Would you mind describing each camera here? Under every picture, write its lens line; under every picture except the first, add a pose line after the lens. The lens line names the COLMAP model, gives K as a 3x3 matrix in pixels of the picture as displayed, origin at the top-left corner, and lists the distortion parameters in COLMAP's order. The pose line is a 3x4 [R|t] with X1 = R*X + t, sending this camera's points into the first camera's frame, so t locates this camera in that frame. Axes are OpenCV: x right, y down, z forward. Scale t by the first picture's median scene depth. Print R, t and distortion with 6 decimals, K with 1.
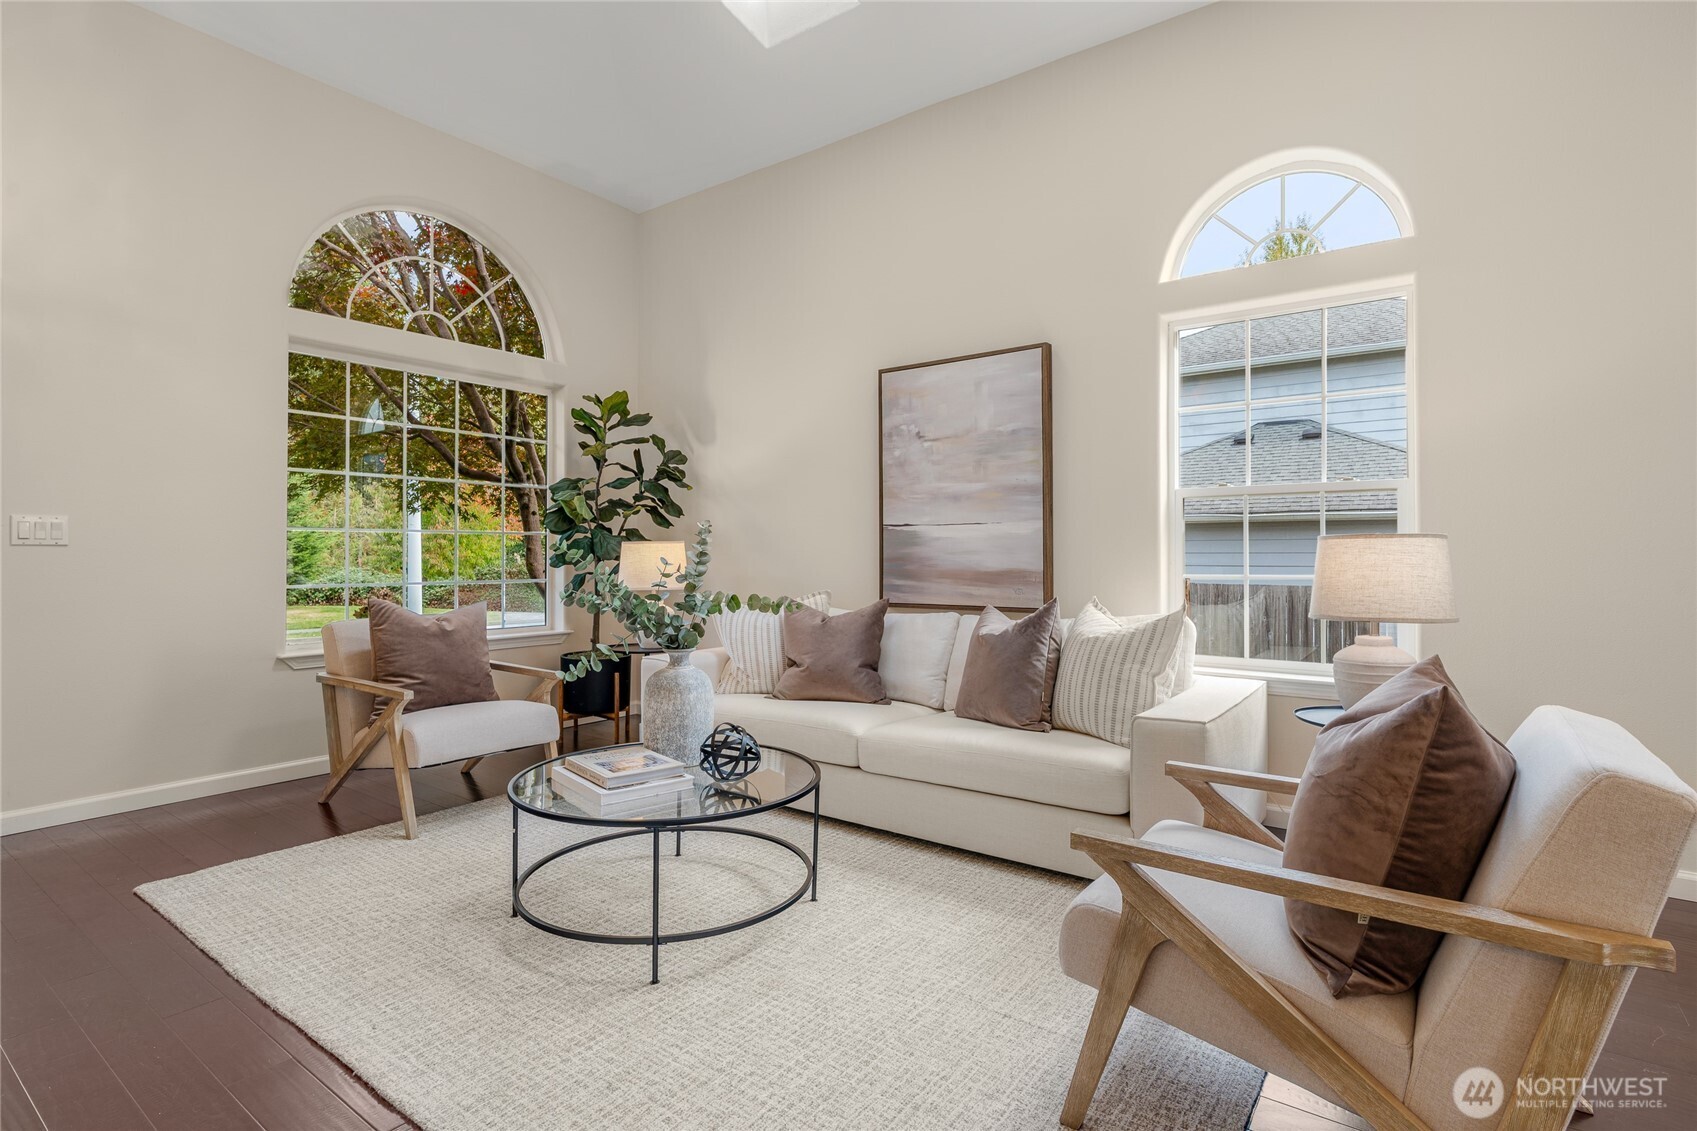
lens RADIAL K [[838.0, 0, 850.1], [0, 838.0, 534.6], [0, 0, 1]] dist [-0.011488, 0.000559]
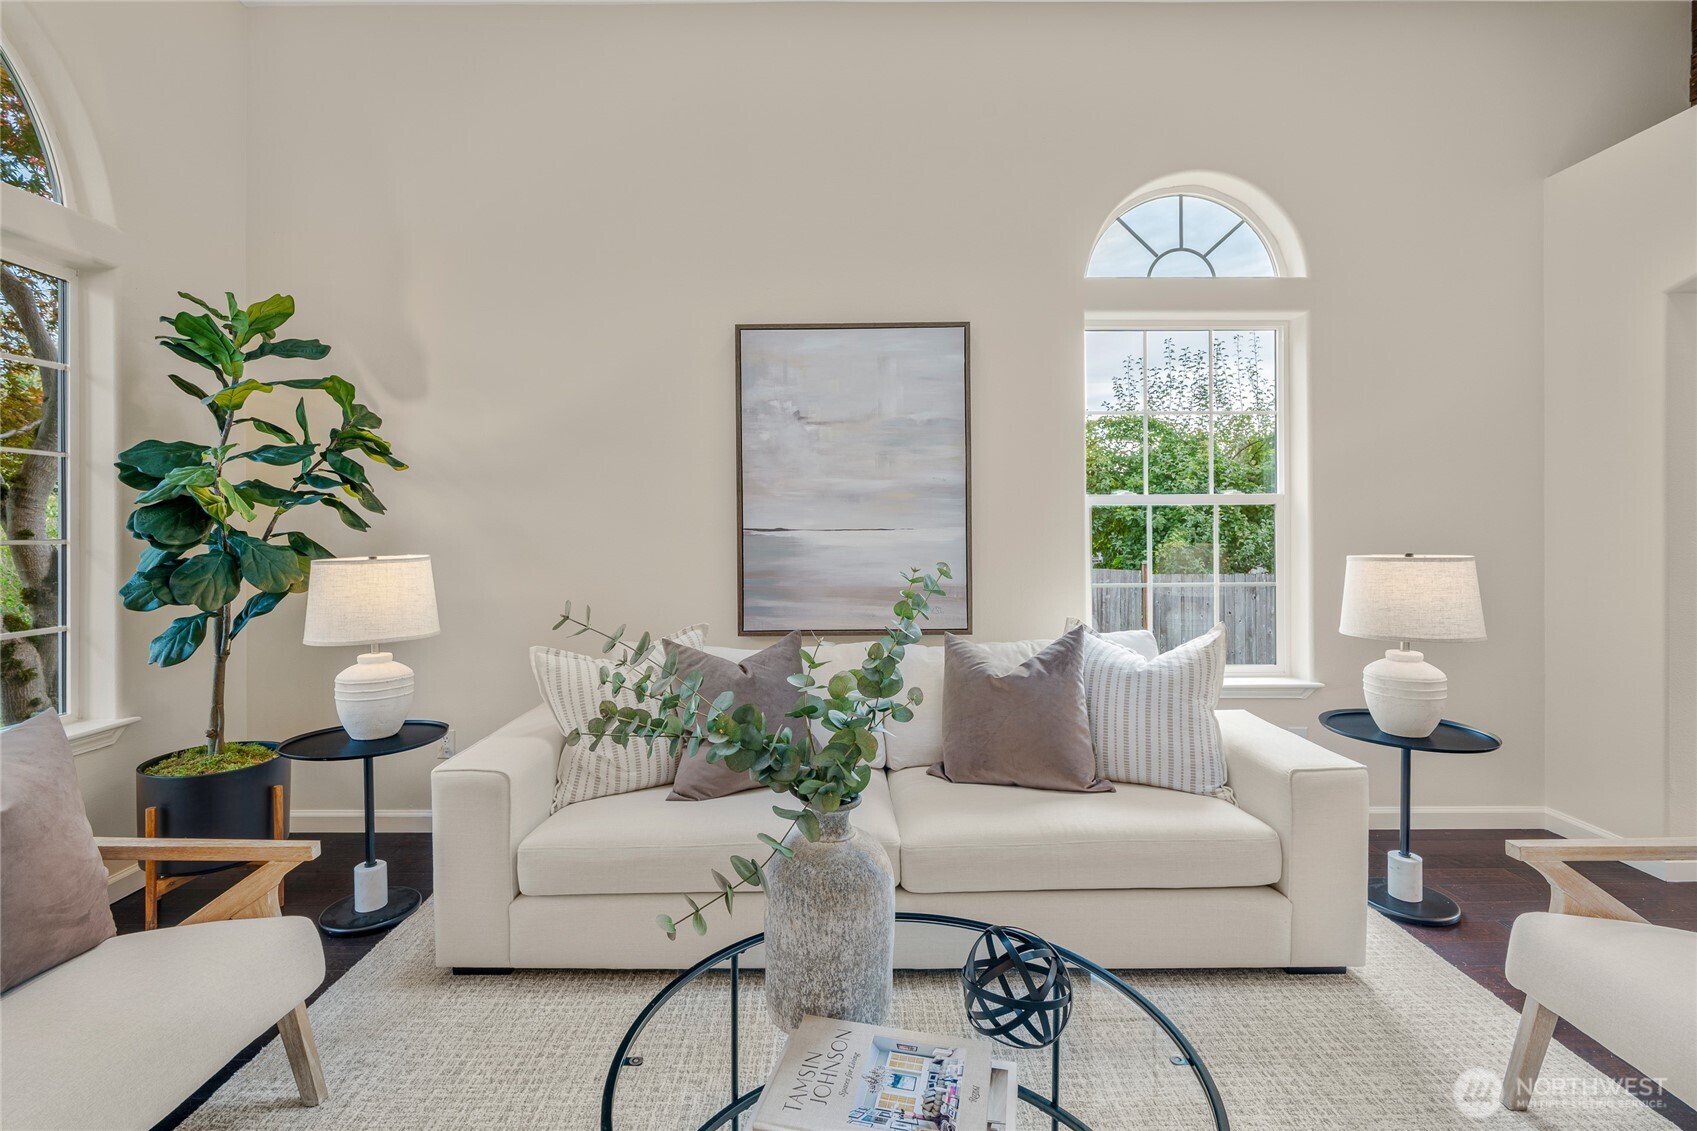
lens RADIAL K [[783.2, 0, 845.8], [0, 783.2, 517.3], [0, 0, 1]] dist [-0.004170, 0.000245]
pose [[0.804964, 0.000011, 0.593324, -0.321380], [-0.008309, 0.999902, 0.011254, -0.032167], [-0.593266, -0.013989, 0.804885, 0.385619]]
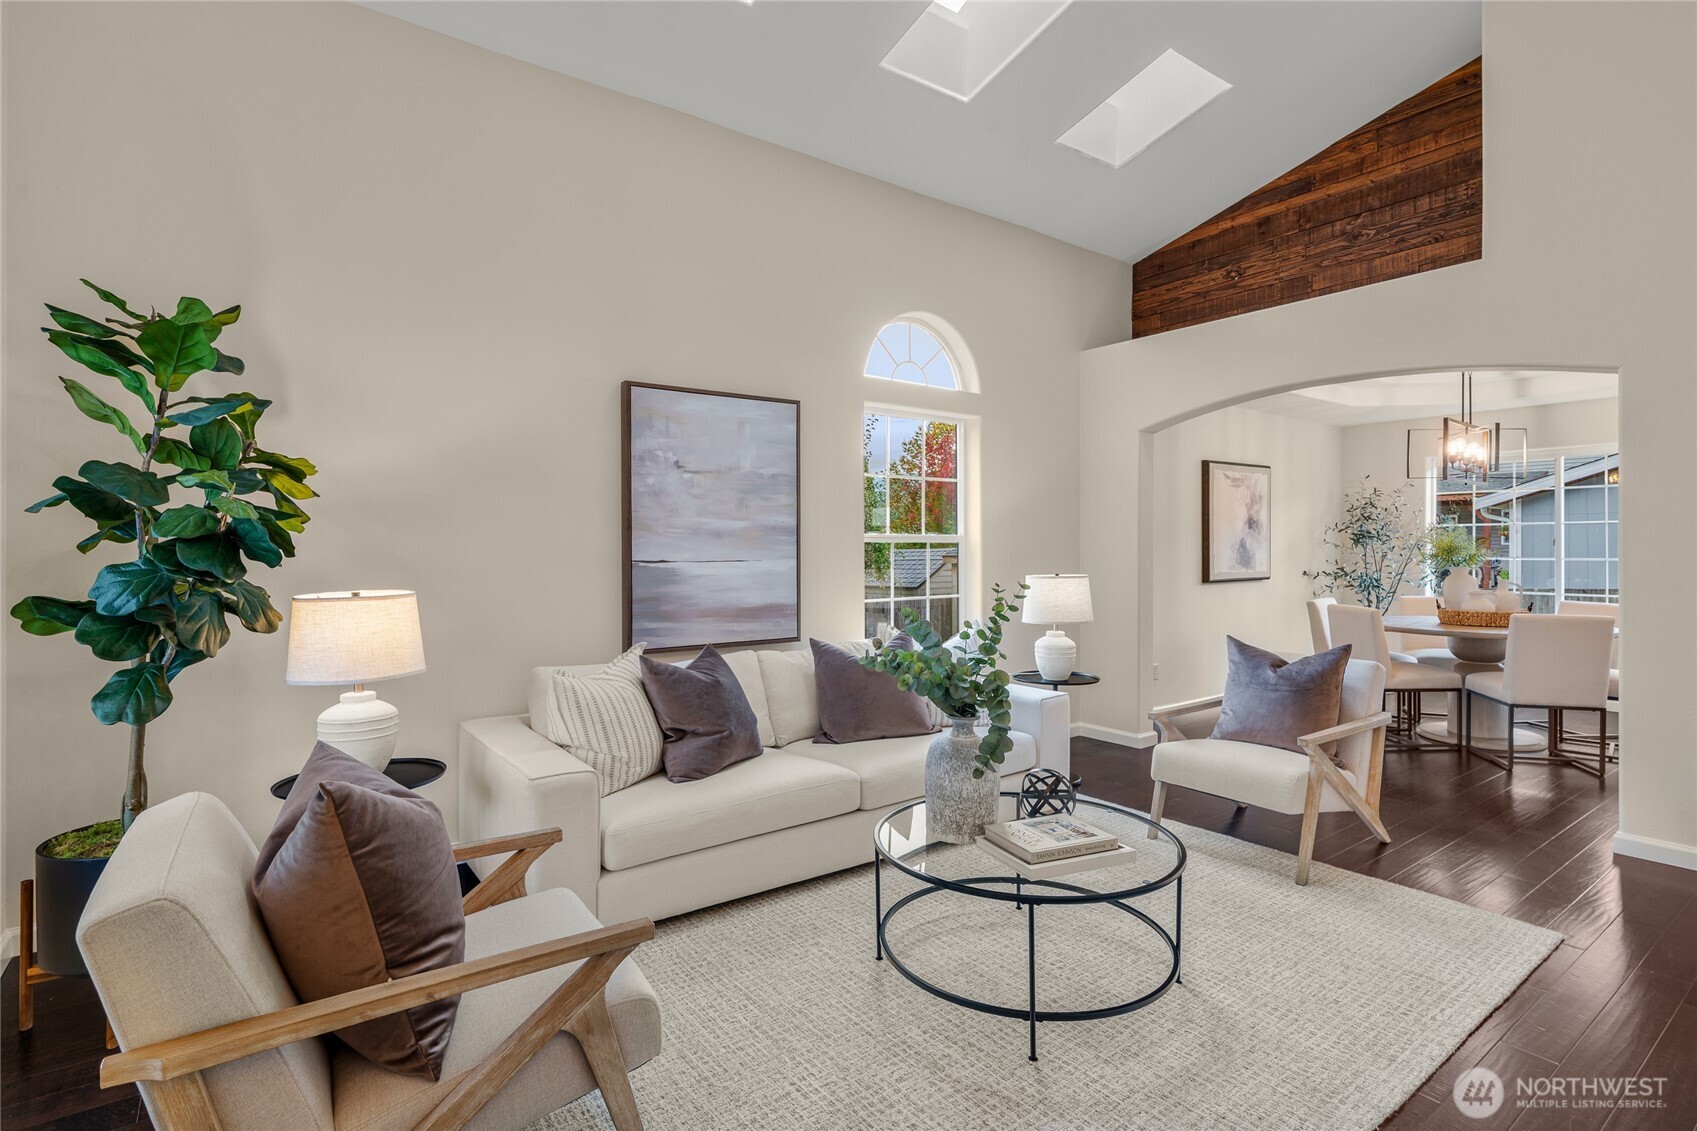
lens RADIAL K [[838.0, 0, 850.1], [0, 838.0, 534.6], [0, 0, 1]] dist [-0.011488, 0.000559]
pose [[0.291397, 0.011884, 0.956528, -0.755562], [-0.023240, 0.999716, -0.005341, -0.041210], [-0.956320, -0.020673, 0.291590, 0.552405]]
